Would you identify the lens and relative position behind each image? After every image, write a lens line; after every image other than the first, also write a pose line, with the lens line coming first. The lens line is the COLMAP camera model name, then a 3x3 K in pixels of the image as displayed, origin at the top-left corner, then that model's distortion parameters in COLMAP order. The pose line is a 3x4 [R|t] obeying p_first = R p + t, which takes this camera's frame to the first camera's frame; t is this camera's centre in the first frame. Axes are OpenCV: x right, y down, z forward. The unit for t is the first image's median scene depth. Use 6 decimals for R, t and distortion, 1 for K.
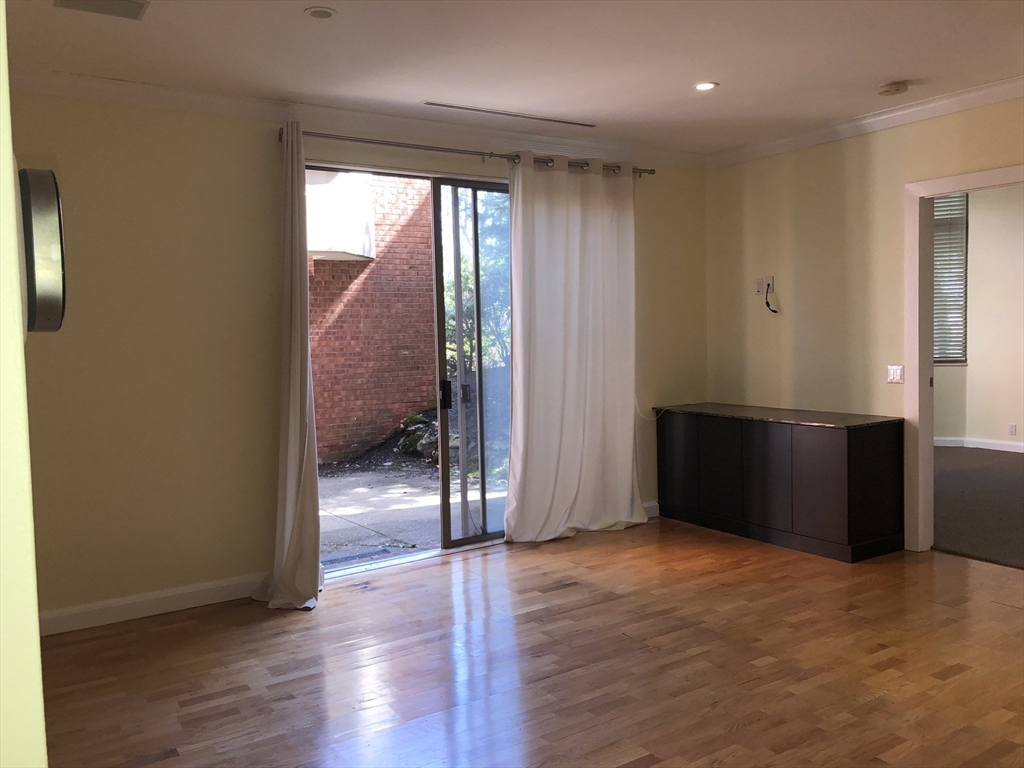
lens RADIAL K [[840.0, 0, 512.3], [0, 840.0, 382.2], [0, 0, 1]] dist [0.051473, 0.006505]
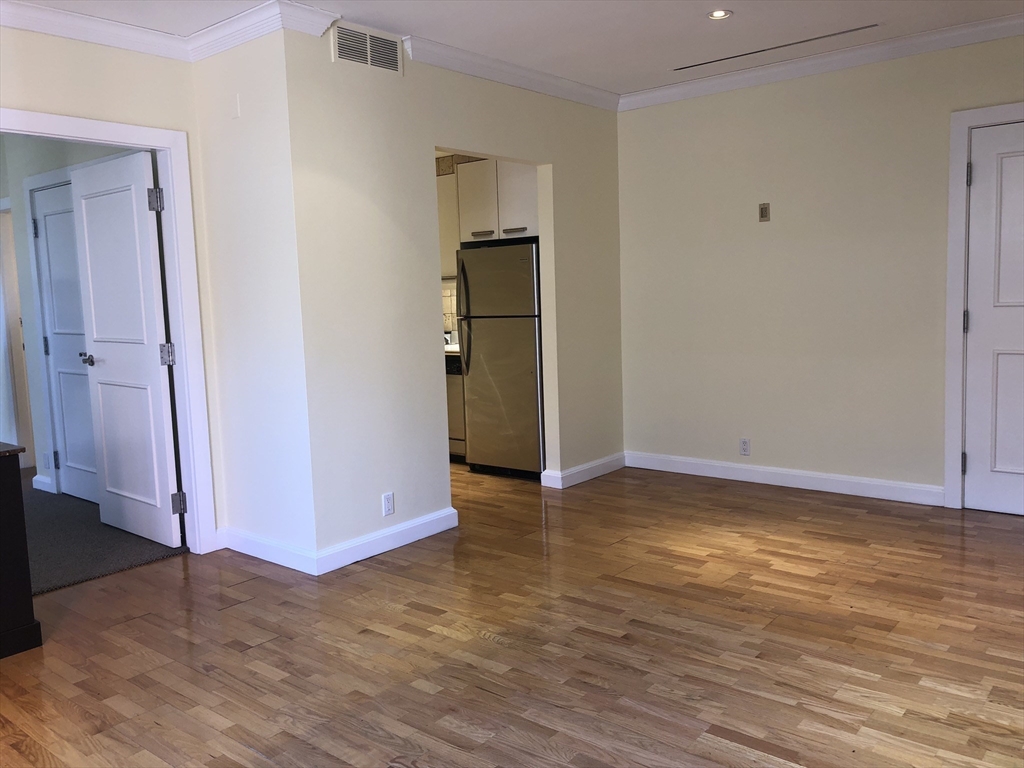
lens RADIAL K [[840.0, 0, 511.3], [0, 840.0, 383.3], [0, 0, 1]] dist [0.051473, 0.006505]
pose [[-0.286990, -0.072775, 0.955165, -0.490341], [0.101609, 0.989172, 0.105896, -0.041896], [-0.952529, 0.127445, -0.276488, 1.104963]]
